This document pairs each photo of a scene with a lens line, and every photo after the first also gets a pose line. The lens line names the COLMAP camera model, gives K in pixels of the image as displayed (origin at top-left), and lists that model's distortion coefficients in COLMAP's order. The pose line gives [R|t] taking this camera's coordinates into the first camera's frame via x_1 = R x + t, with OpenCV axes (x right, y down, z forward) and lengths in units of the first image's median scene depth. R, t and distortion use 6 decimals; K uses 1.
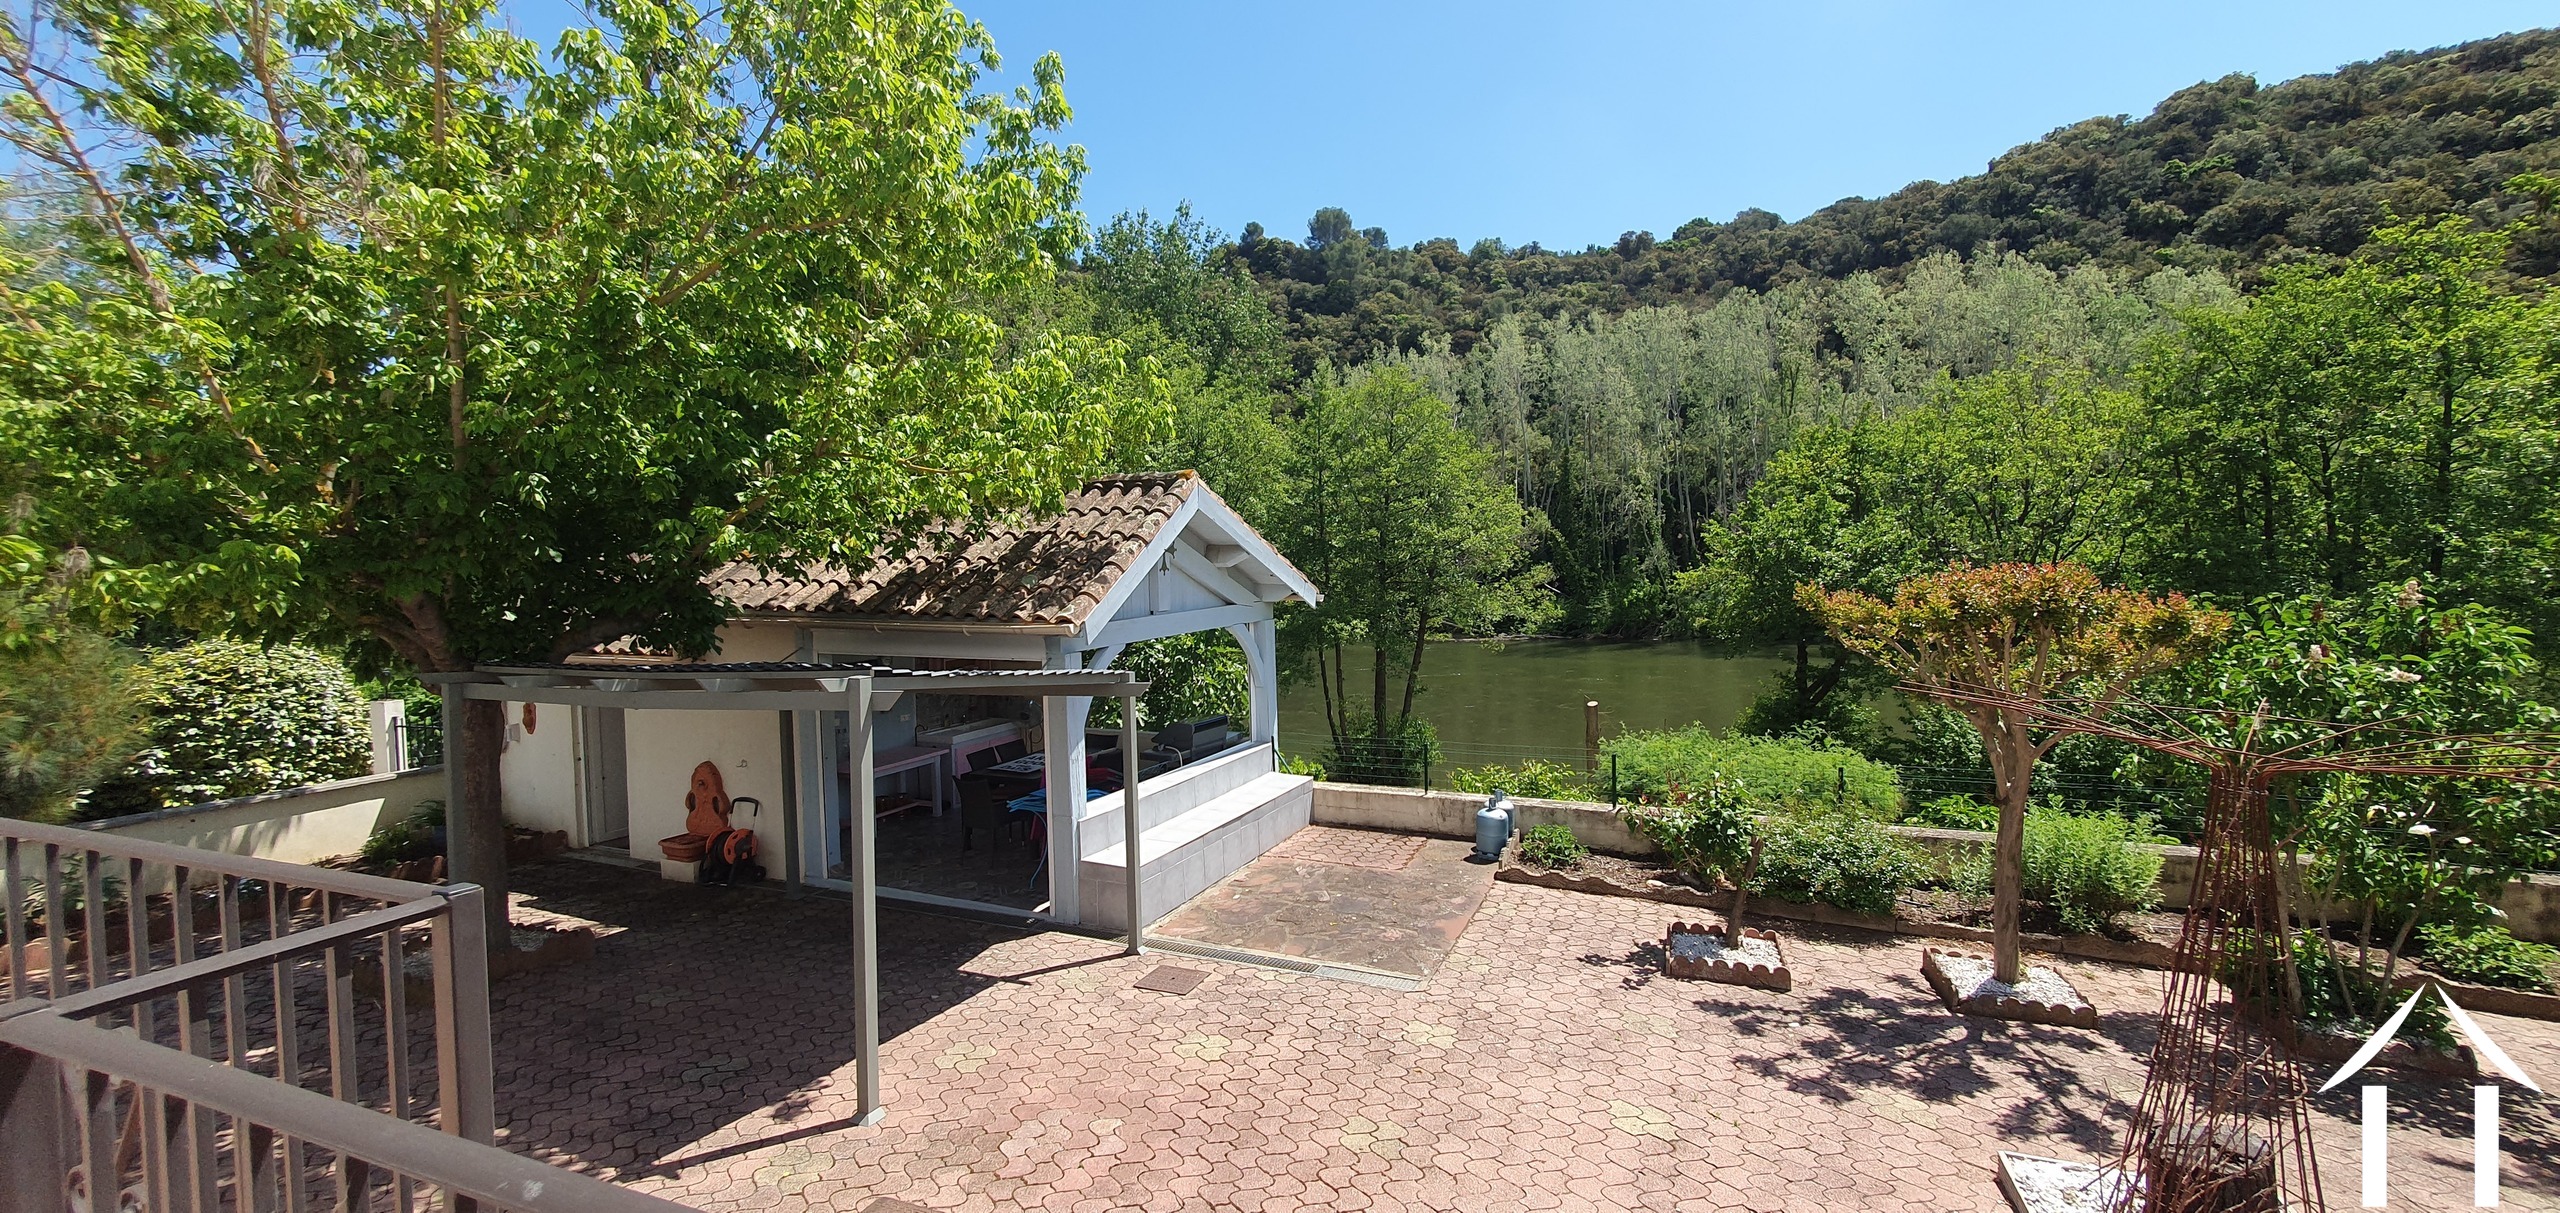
lens RADIAL K [[1011.2, 0, 1280.0], [0, 1011.2, 606.5], [0, 0, 1]] dist [-0.000161, 0.000541]
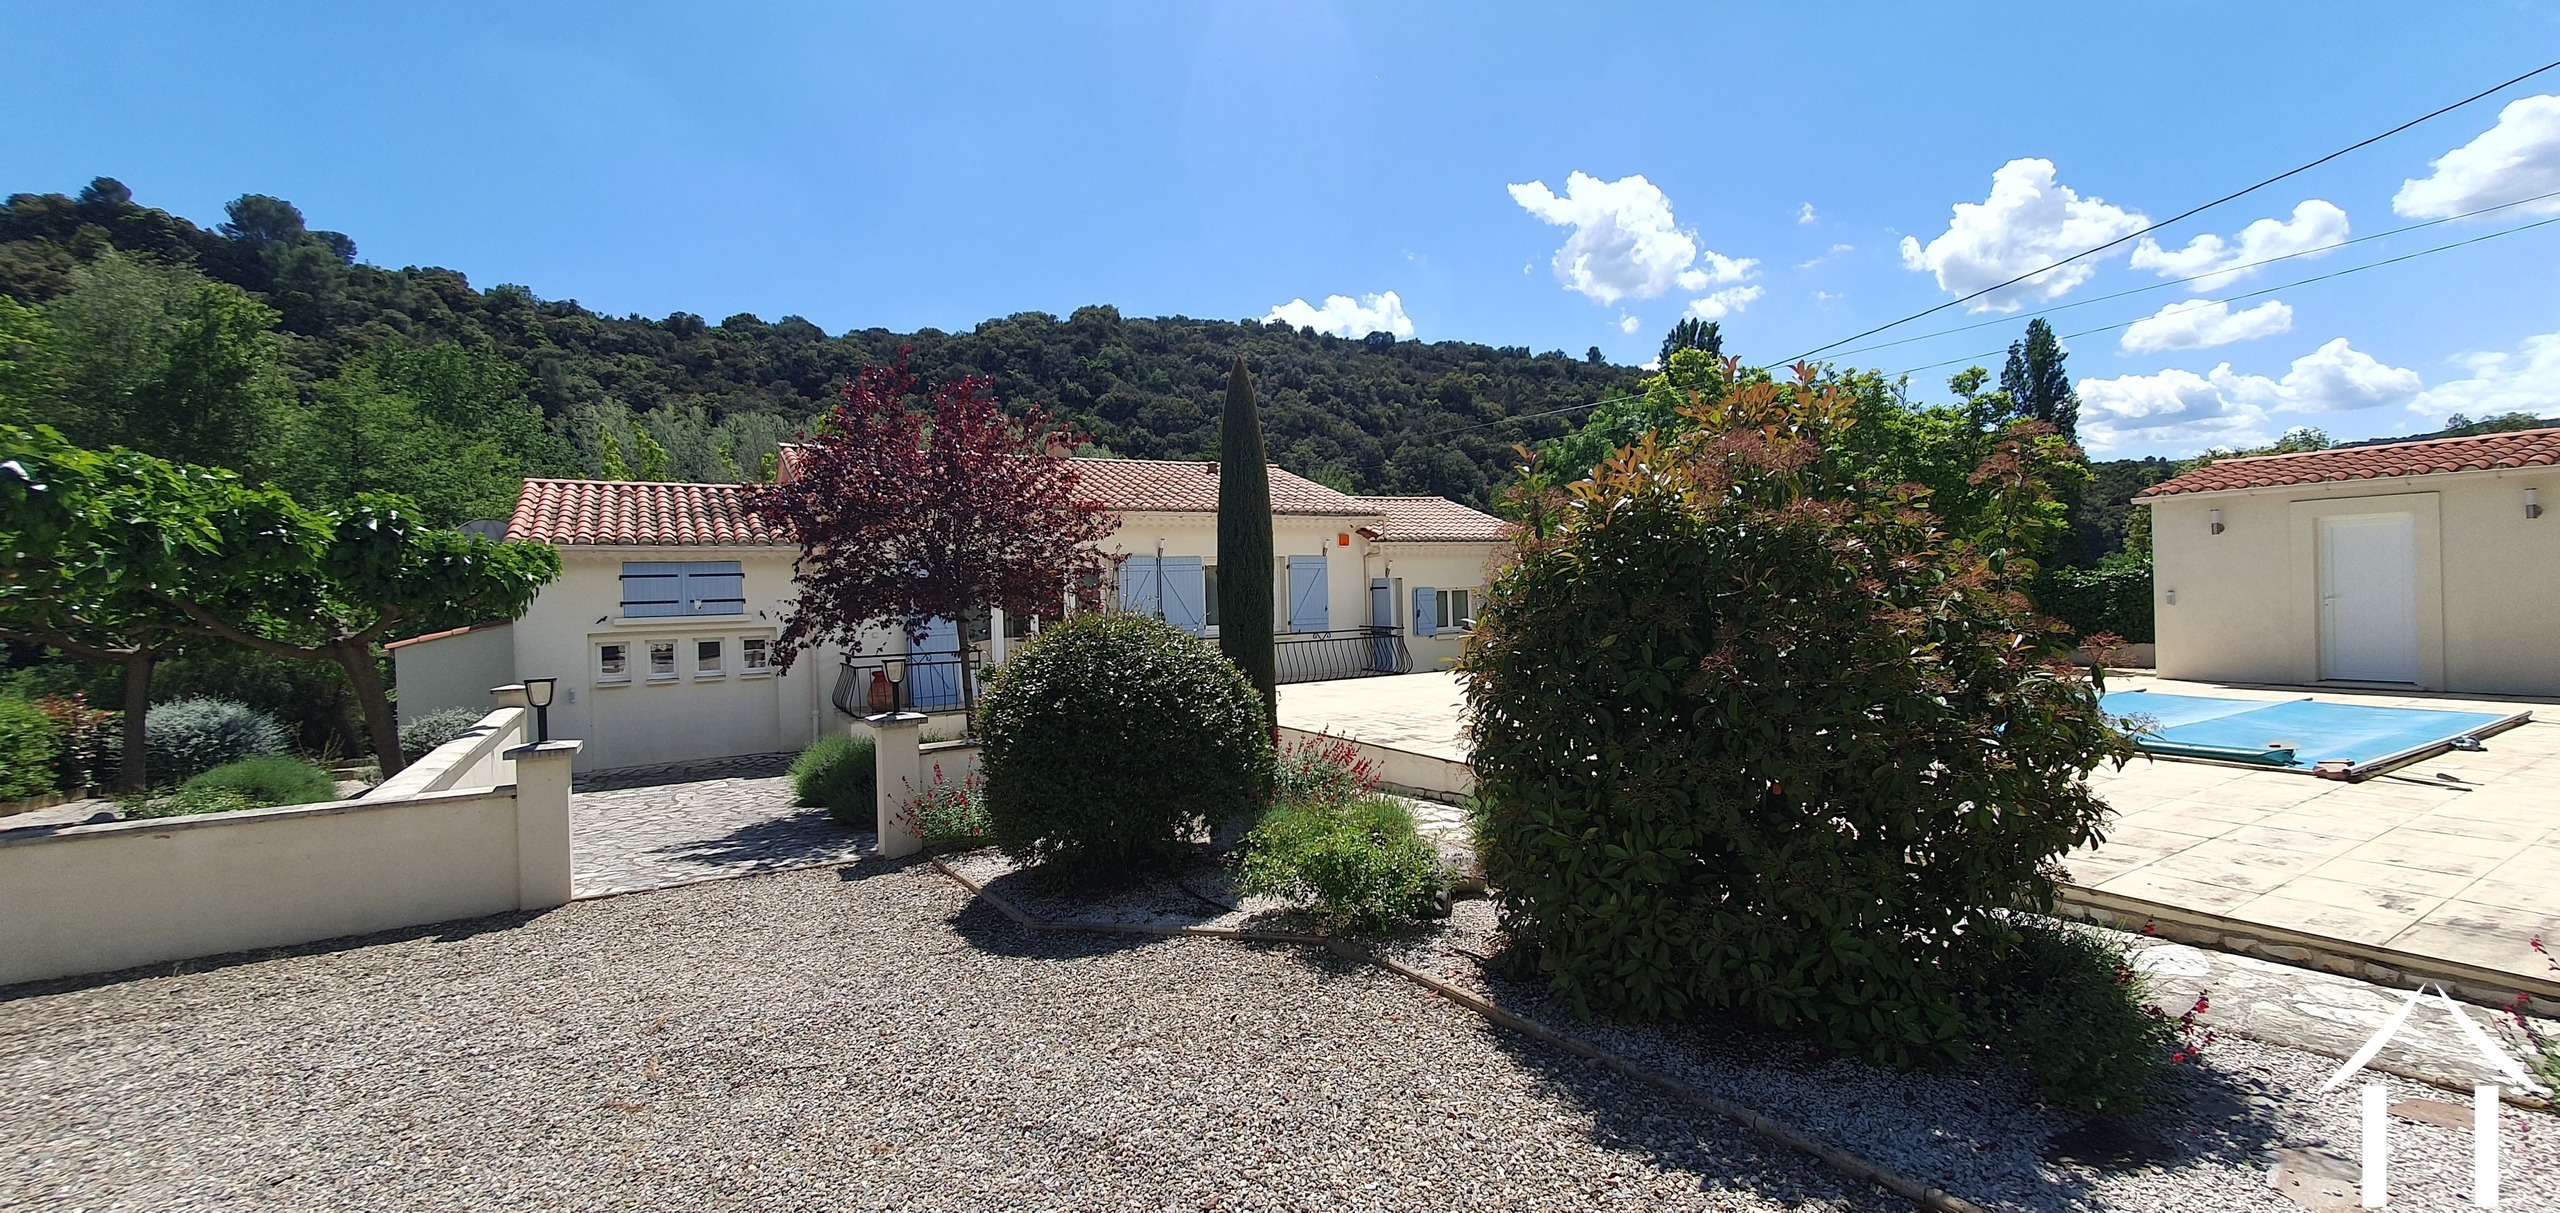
lens RADIAL K [[1011.2, 0, 1280.0], [0, 1011.2, 606.5], [0, 0, 1]] dist [-0.000161, 0.000541]
pose [[0.617386, -0.006481, 0.786633, -0.106117], [0.059304, 0.997504, -0.038326, 0.008222], [-0.784421, 0.070313, 0.616230, -0.116433]]
